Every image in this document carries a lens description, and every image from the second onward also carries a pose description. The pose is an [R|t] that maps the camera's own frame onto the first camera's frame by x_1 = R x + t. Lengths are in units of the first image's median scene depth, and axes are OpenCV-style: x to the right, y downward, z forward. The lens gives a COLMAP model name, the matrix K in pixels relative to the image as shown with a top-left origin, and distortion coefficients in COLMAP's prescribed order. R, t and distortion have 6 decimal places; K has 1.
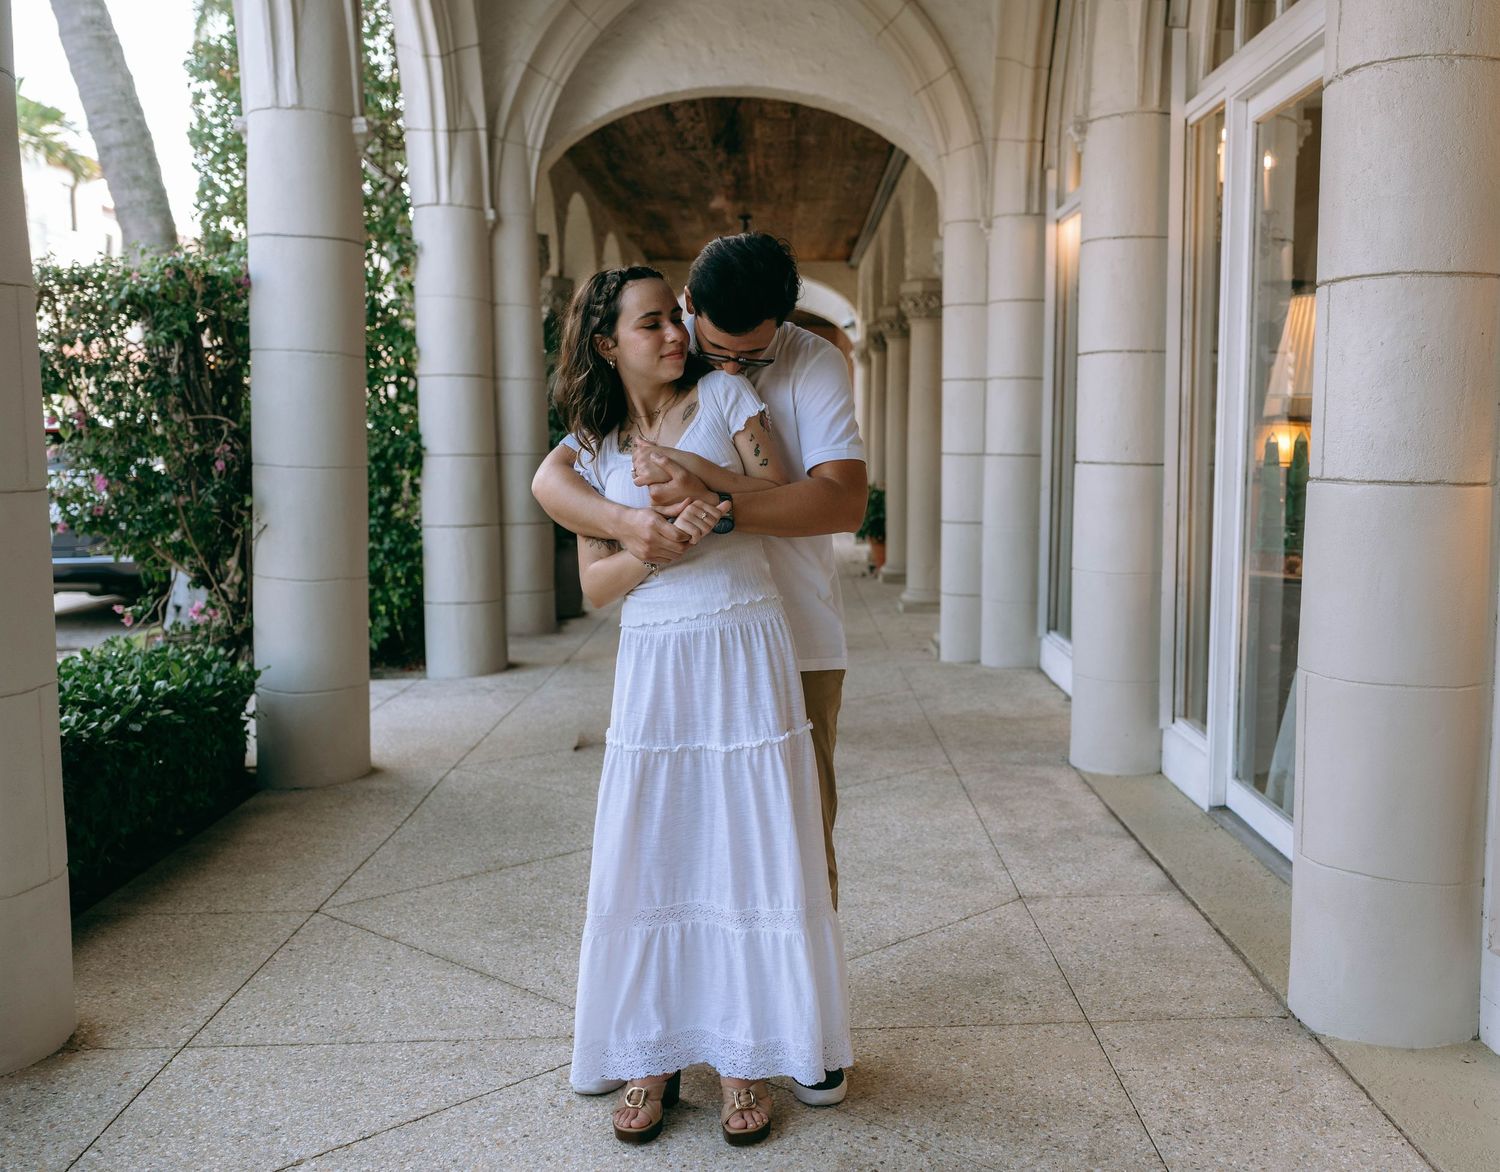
lens RADIAL K [[1464.9, 0, 750.0], [0, 1464.9, 586.0], [0, 0, 1]] dist [0.037324, -0.010157]
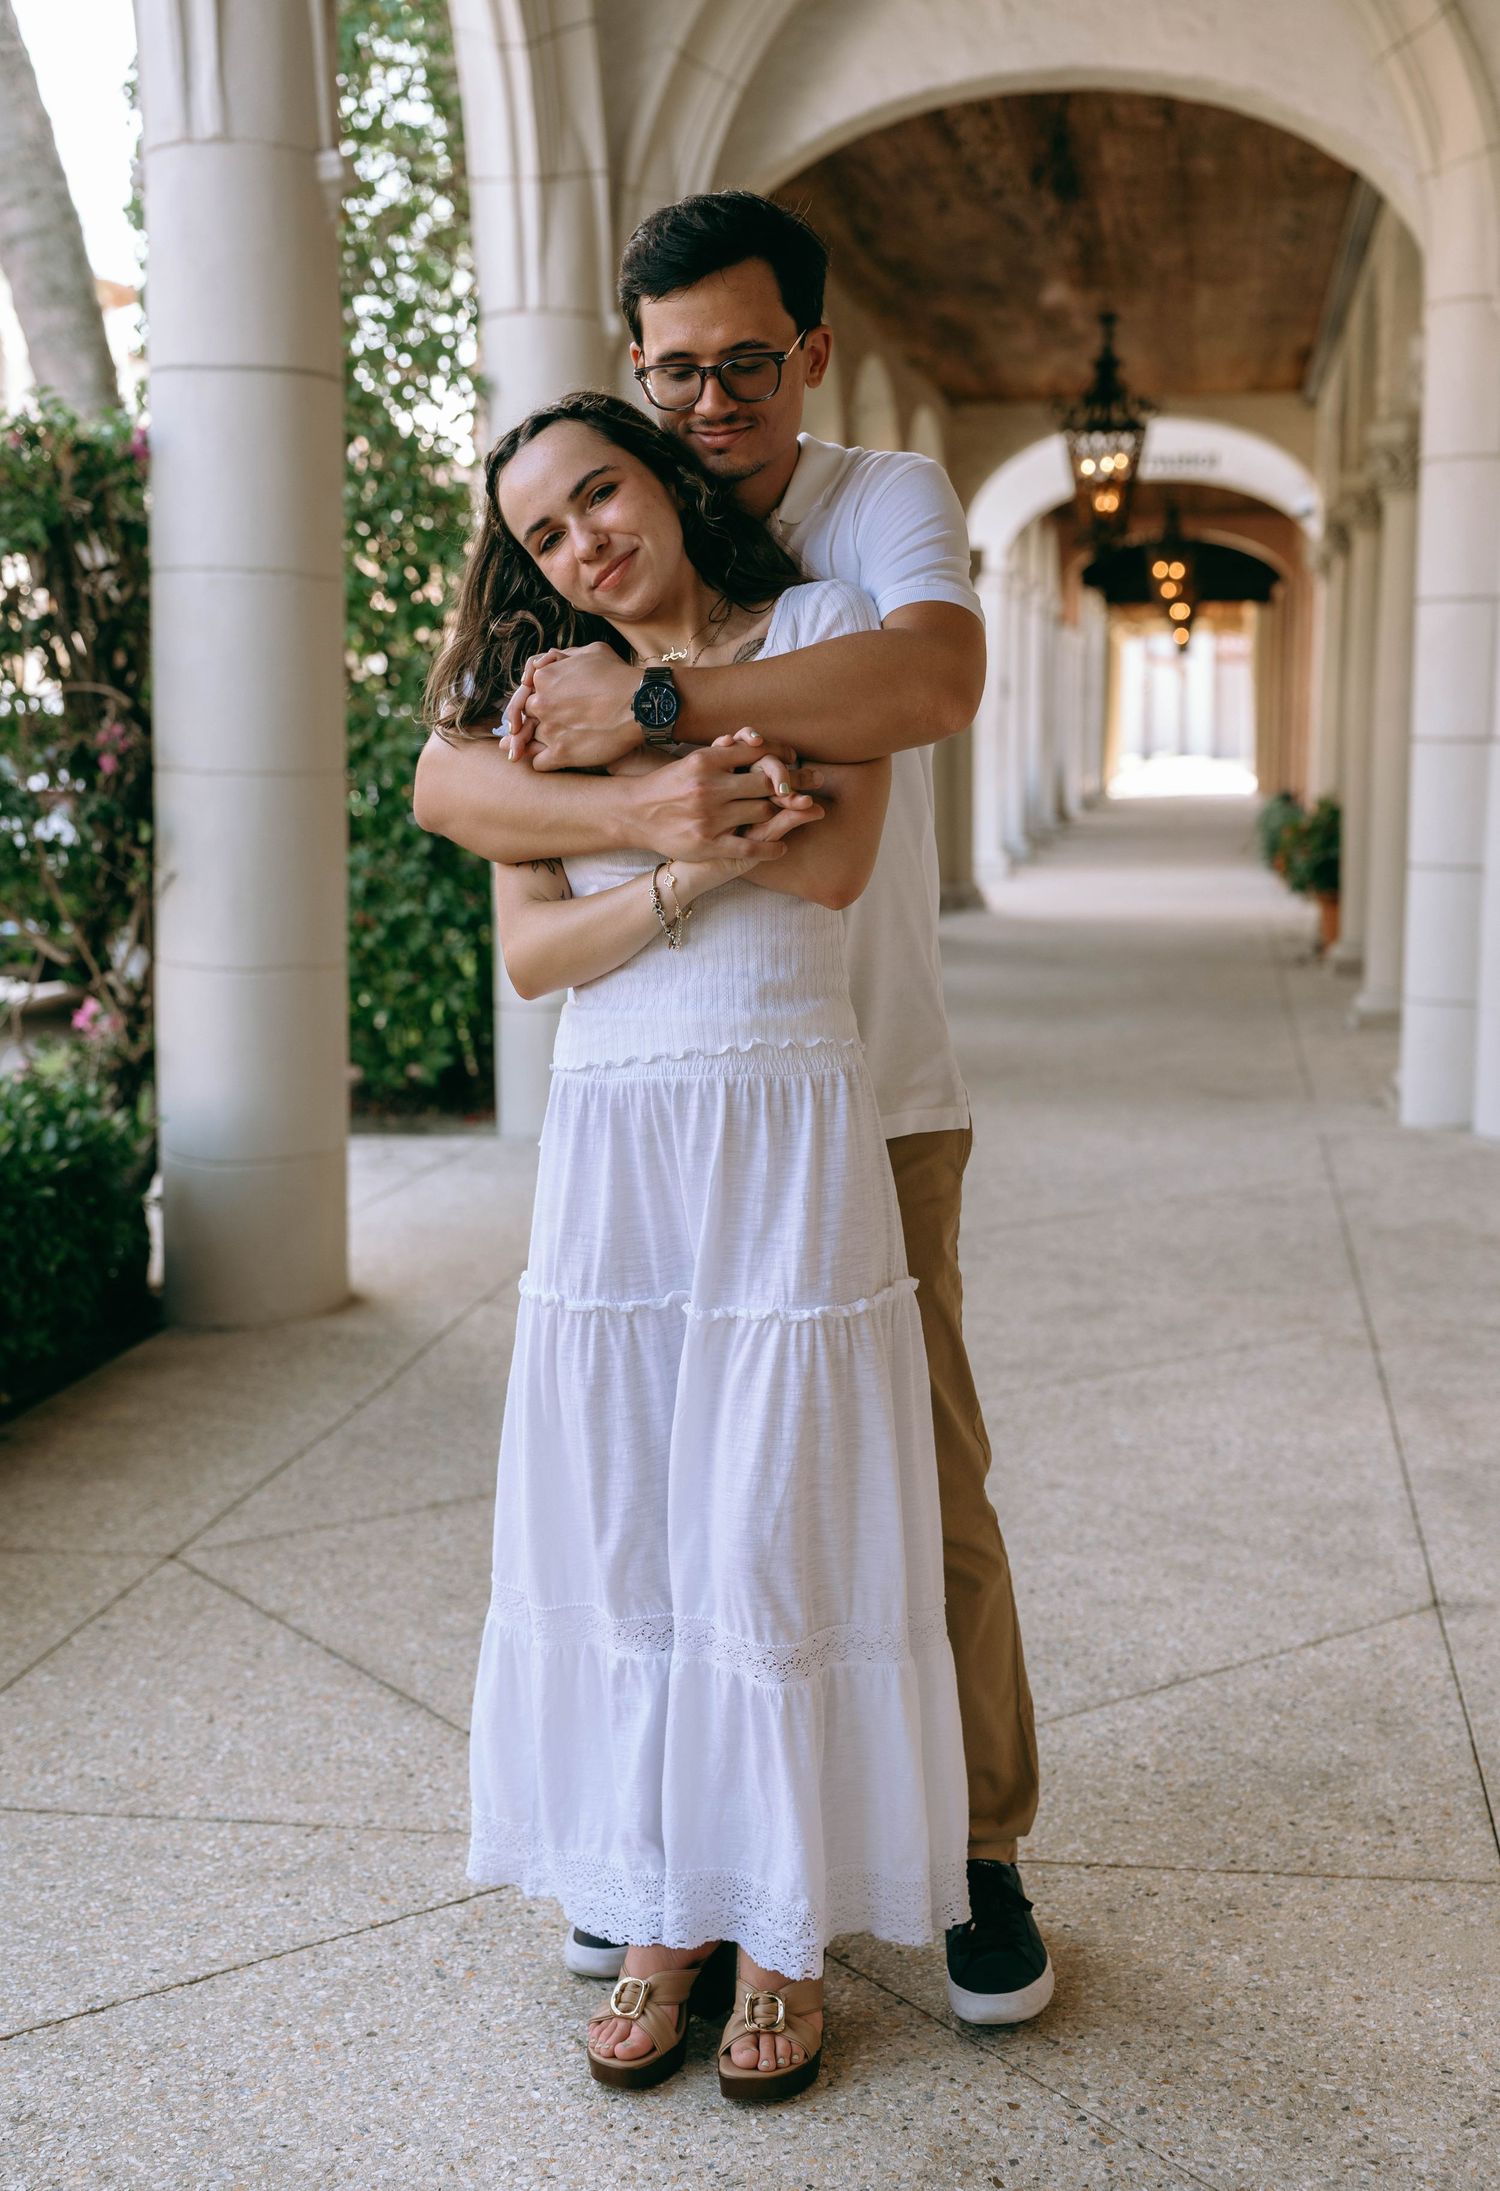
lens RADIAL K [[2449.9, 0, 750.0], [0, 2449.9, 1095.5], [0, 0, 1]] dist [0.011461, 0.019610]
pose [[0.984393, 0.016052, -0.175252, 0.079767], [-0.007020, 0.998621, 0.052034, -0.007240], [0.175846, -0.049992, 0.983148, 0.102525]]
